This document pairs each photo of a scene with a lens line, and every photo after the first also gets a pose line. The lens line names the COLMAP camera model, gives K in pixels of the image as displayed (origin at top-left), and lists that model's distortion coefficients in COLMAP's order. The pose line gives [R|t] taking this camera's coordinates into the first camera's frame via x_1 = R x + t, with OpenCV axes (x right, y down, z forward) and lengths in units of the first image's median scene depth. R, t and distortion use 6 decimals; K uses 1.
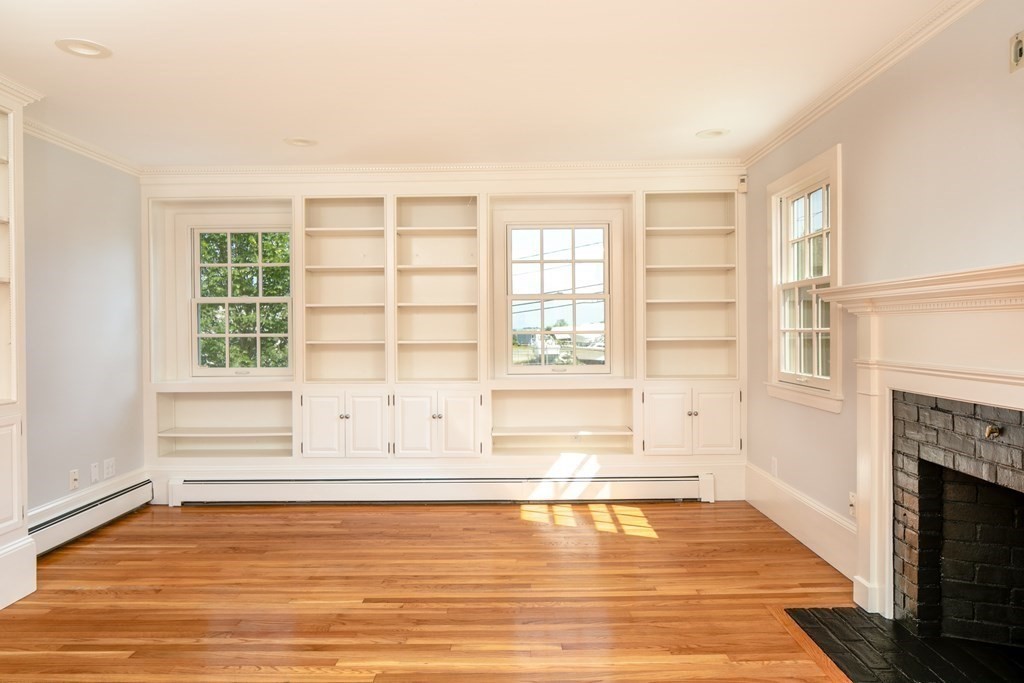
lens RADIAL K [[692.2, 0, 512.0], [0, 692.2, 341.5], [0, 0, 1]] dist [-0.003820, -0.002731]
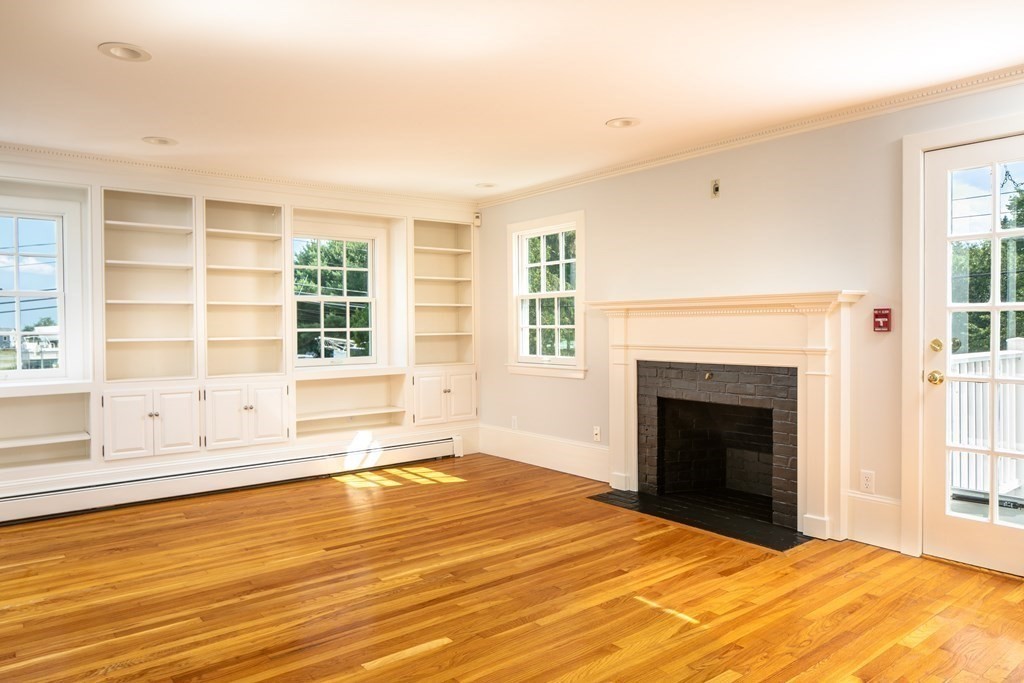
lens RADIAL K [[692.2, 0, 512.0], [0, 692.2, 341.5], [0, 0, 1]] dist [-0.003820, -0.002731]
pose [[0.774994, -0.012985, 0.631835, -0.675078], [0.012910, 0.999906, 0.004714, 0.008311], [-0.631837, 0.004504, 0.775088, -0.135767]]
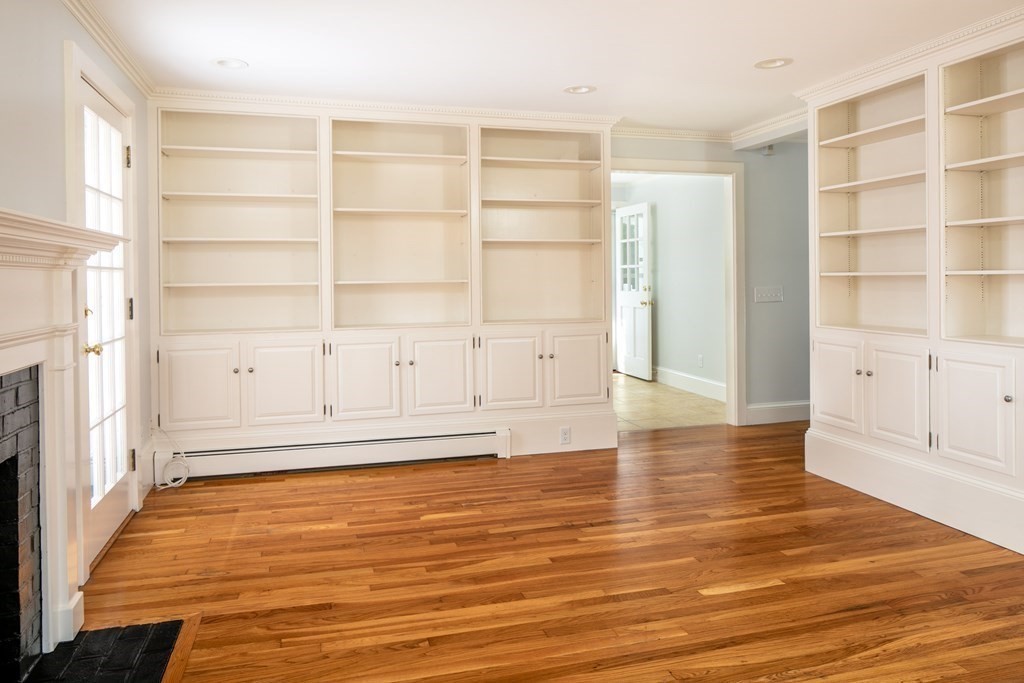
lens RADIAL K [[692.2, 0, 512.0], [0, 692.2, 341.5], [0, 0, 1]] dist [-0.003820, -0.002731]
pose [[-0.956727, 0.041539, -0.288008, 0.217135], [0.011431, 0.994360, 0.105441, -0.017814], [0.290764, 0.097586, -0.951805, 1.230773]]
